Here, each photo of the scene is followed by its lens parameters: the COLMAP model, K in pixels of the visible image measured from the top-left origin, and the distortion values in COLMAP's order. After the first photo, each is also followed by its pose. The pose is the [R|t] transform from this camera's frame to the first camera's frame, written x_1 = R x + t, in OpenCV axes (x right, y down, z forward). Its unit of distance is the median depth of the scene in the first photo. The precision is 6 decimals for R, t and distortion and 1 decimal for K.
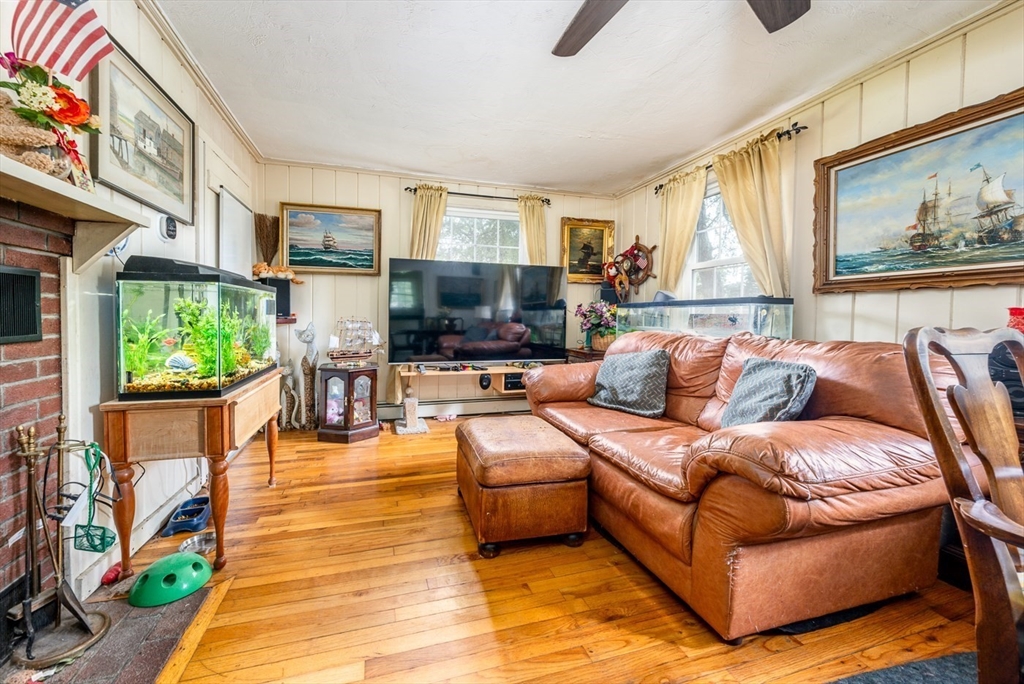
lens RADIAL K [[370.7, 0, 475.8], [0, 370.7, 324.0], [0, 0, 1]] dist [-0.000375, -0.000045]
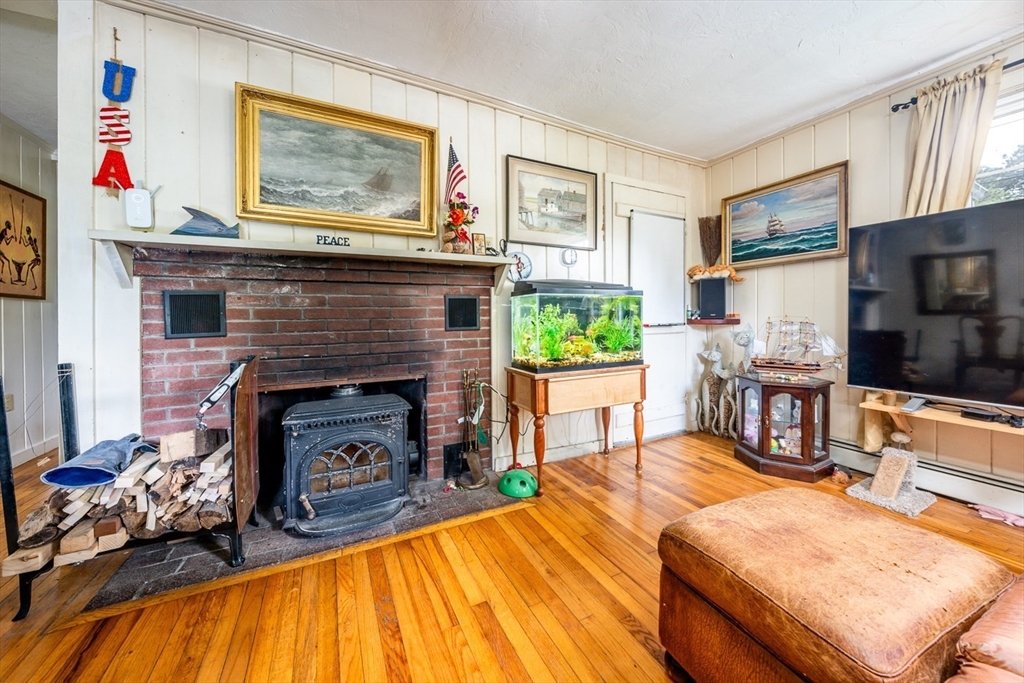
lens RADIAL K [[362.9, 0, 511.6], [0, 362.9, 318.7], [0, 0, 1]] dist [-0.000241, -0.000126]
pose [[0.206372, -0.007202, -0.978447, 0.295475], [-0.013093, 0.999863, -0.010121, 0.000620], [0.978386, 0.014899, 0.206249, 0.278027]]
